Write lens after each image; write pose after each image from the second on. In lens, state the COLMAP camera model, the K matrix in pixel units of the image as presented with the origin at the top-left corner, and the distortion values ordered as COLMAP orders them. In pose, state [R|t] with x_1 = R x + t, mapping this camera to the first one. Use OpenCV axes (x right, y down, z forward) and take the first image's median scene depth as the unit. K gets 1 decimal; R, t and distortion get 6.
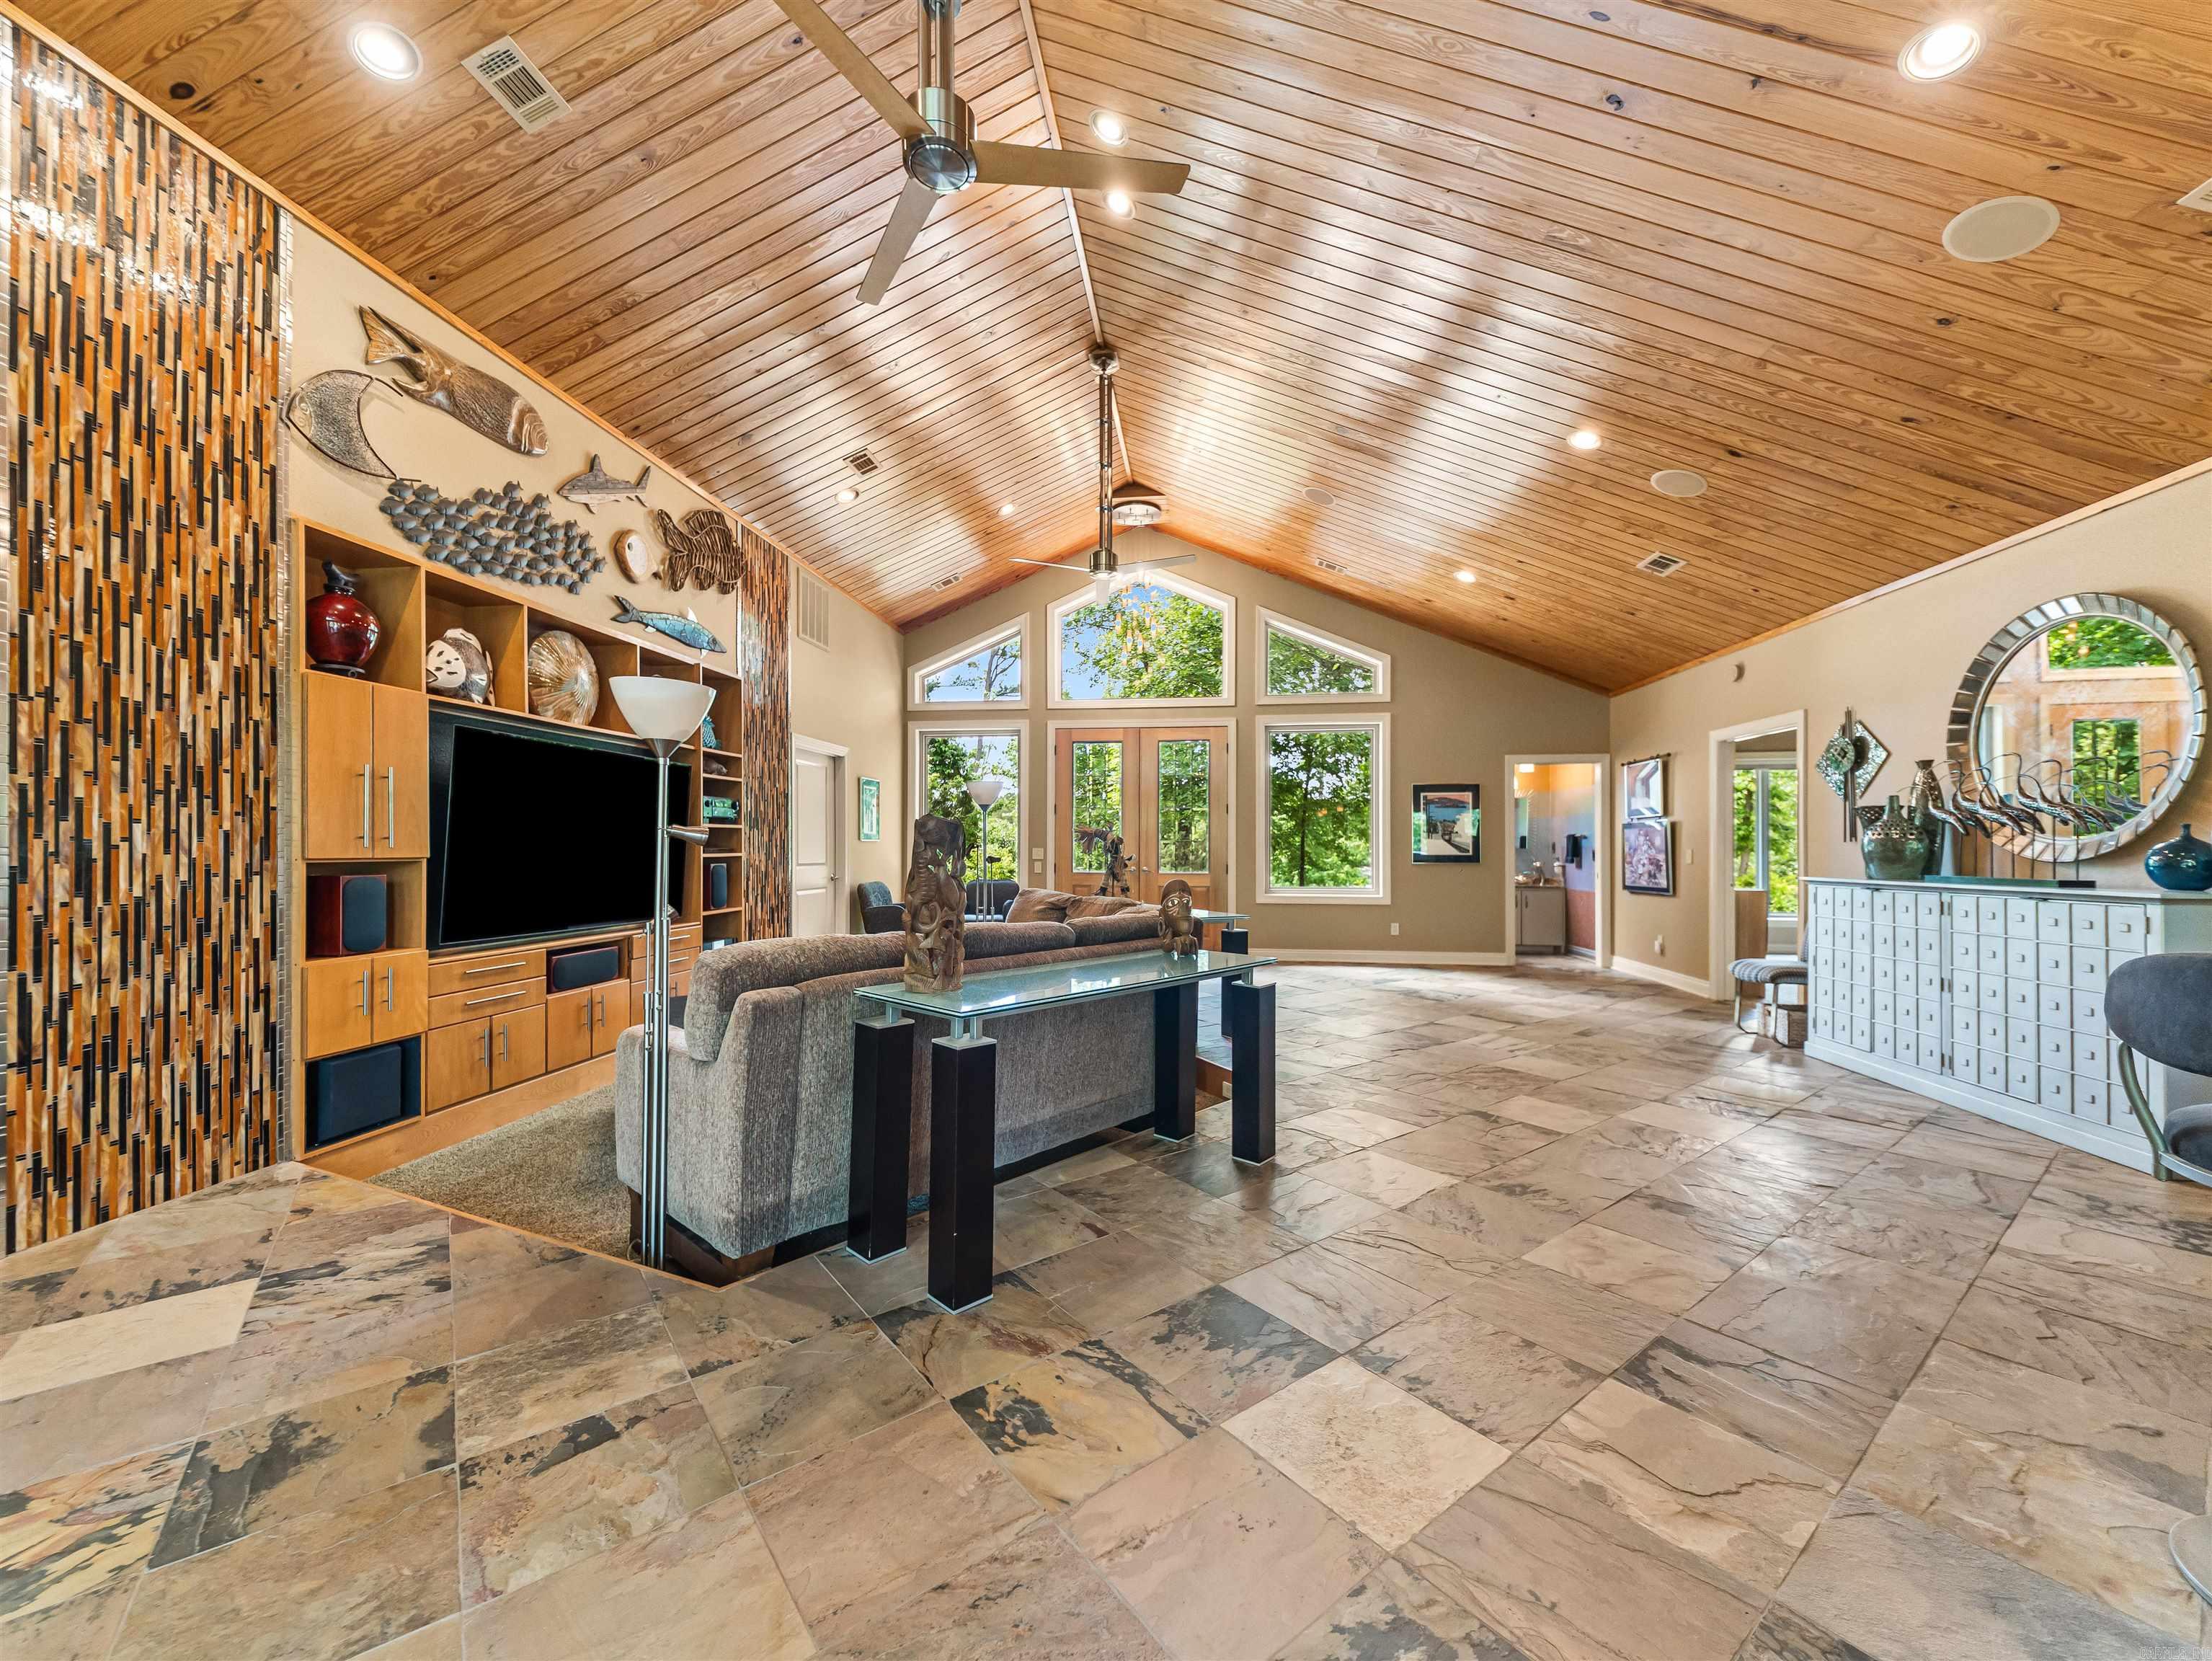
lens RADIAL K [[861.7, 0, 1107.3], [0, 861.7, 840.3], [0, 0, 1]] dist [0.039426, -0.012364]
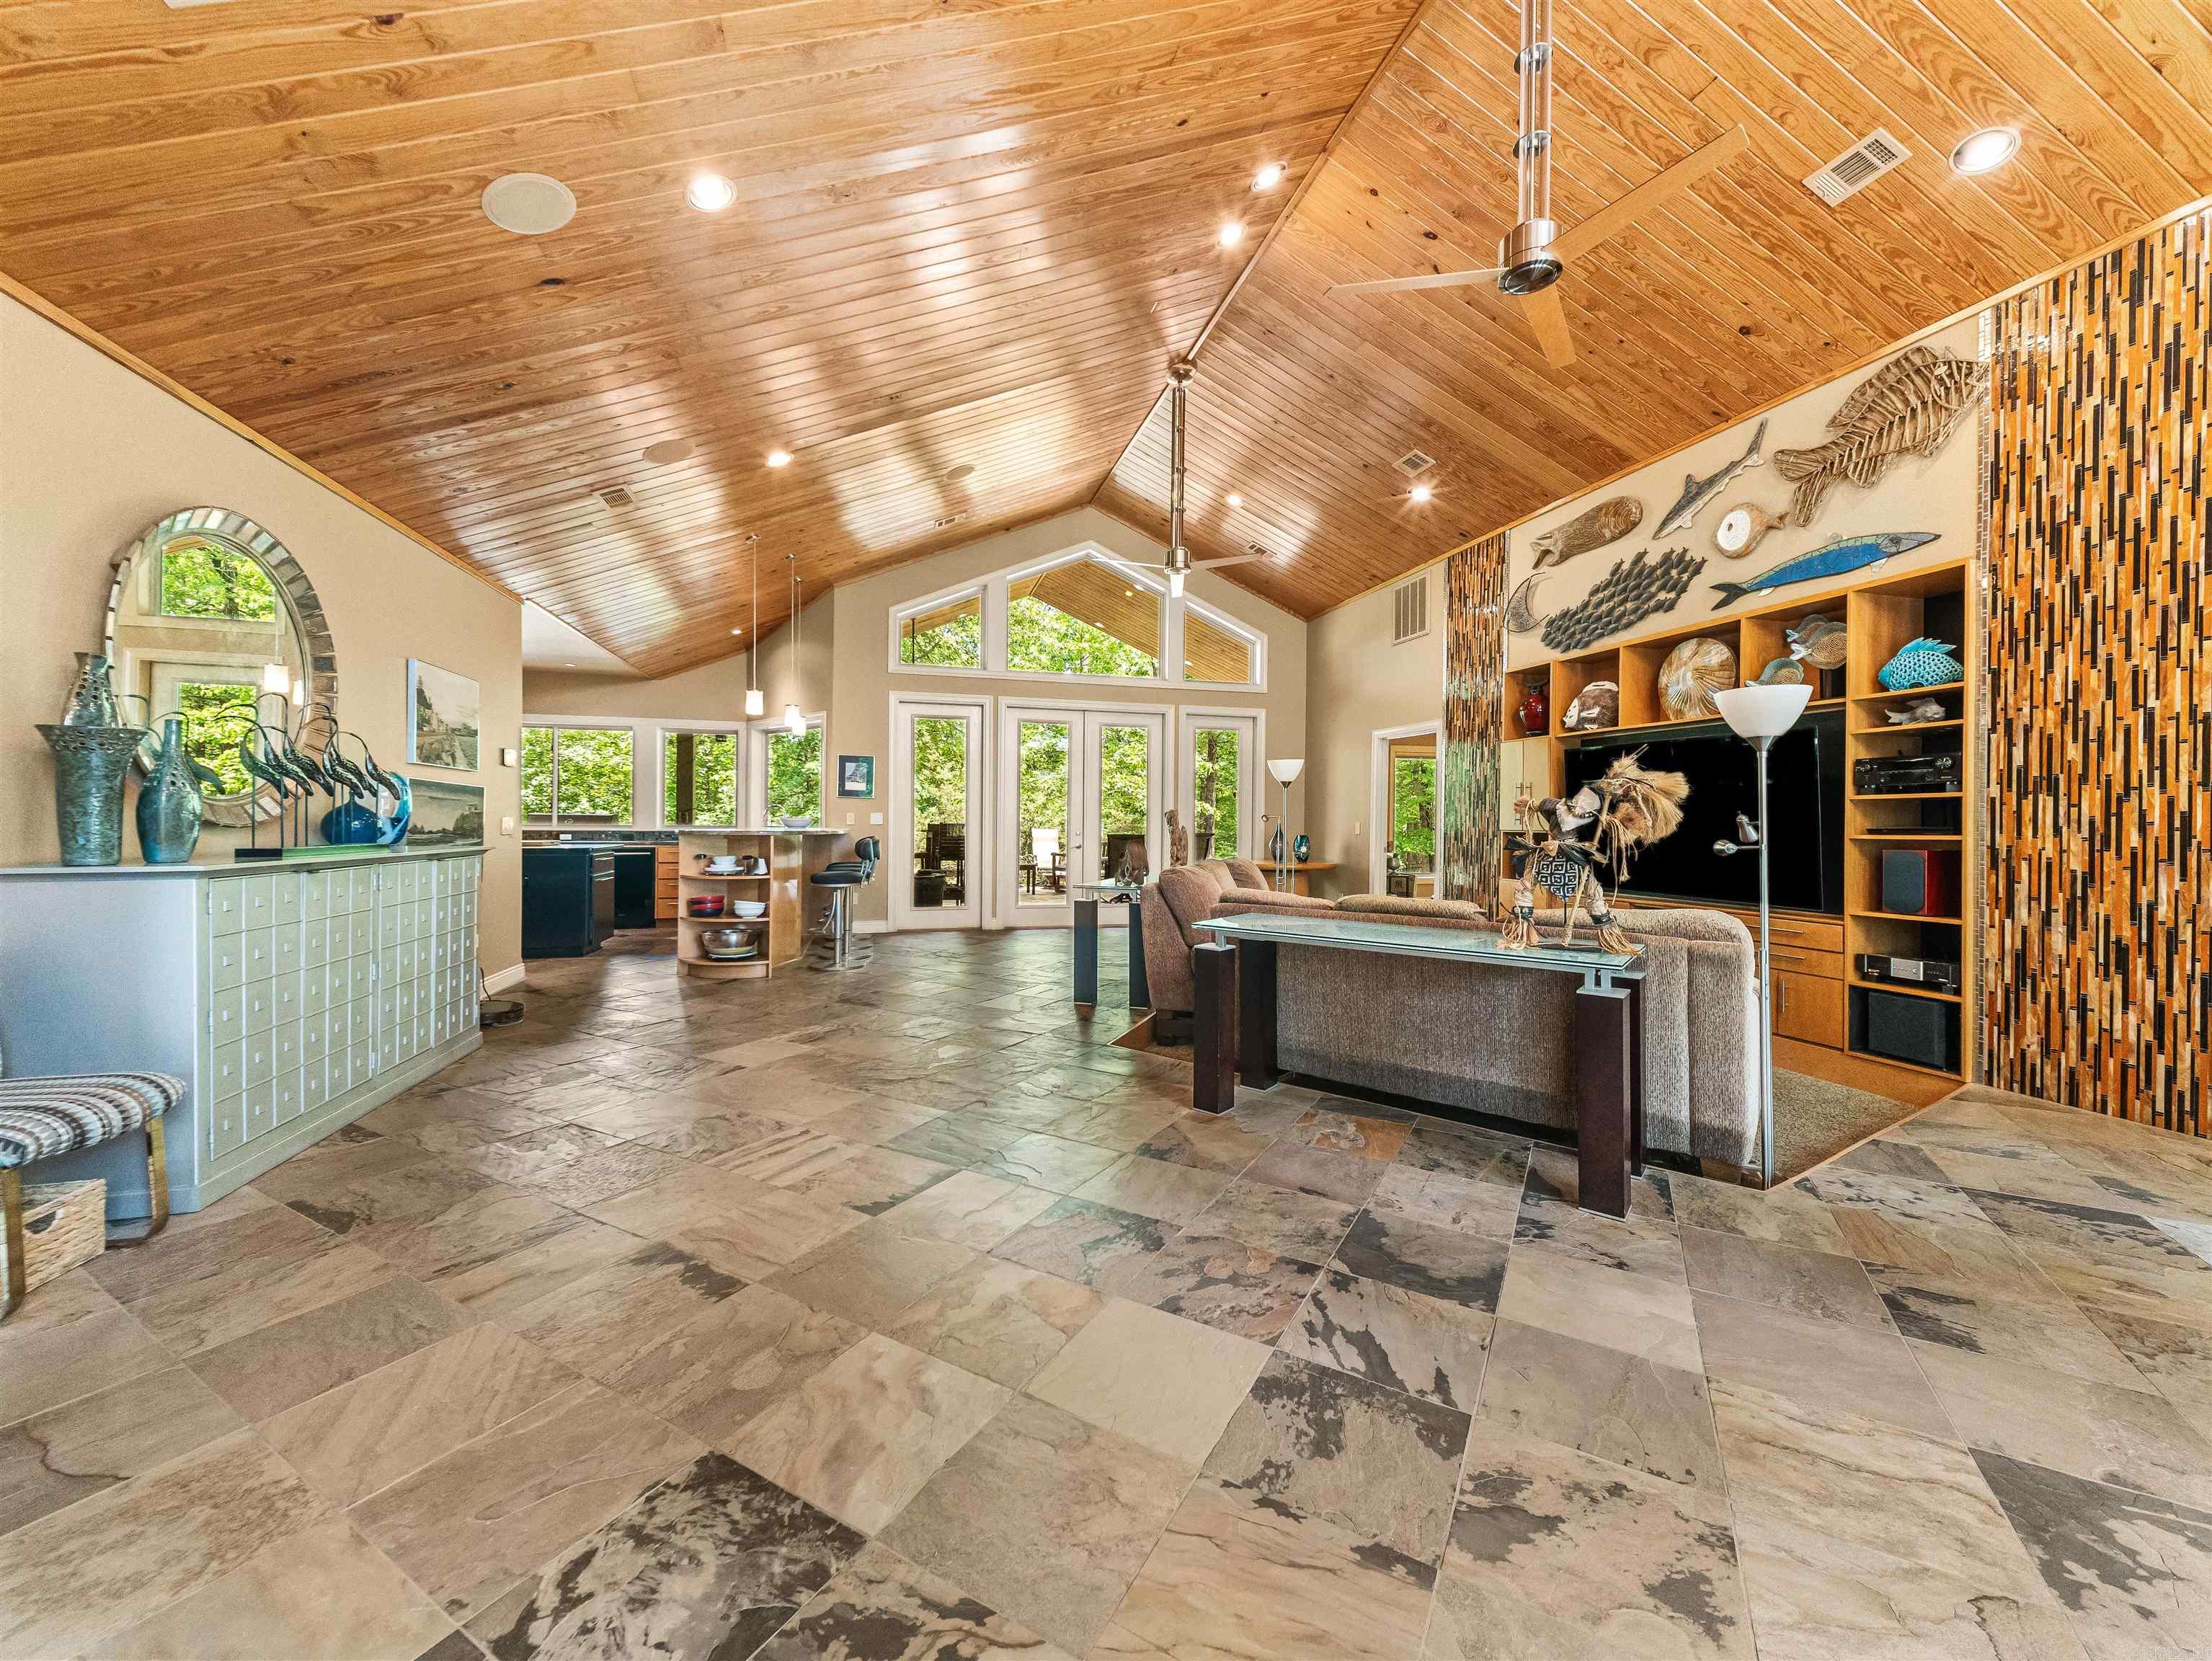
lens RADIAL K [[847.3, 0, 1099.1], [0, 847.3, 821.6], [0, 0, 1]] dist [0.029992, -0.010356]
pose [[-0.928859, -0.009303, -0.370317, 0.678230], [-0.005964, 0.999931, -0.010159, 0.024741], [0.370386, -0.007228, -0.928850, 2.272117]]
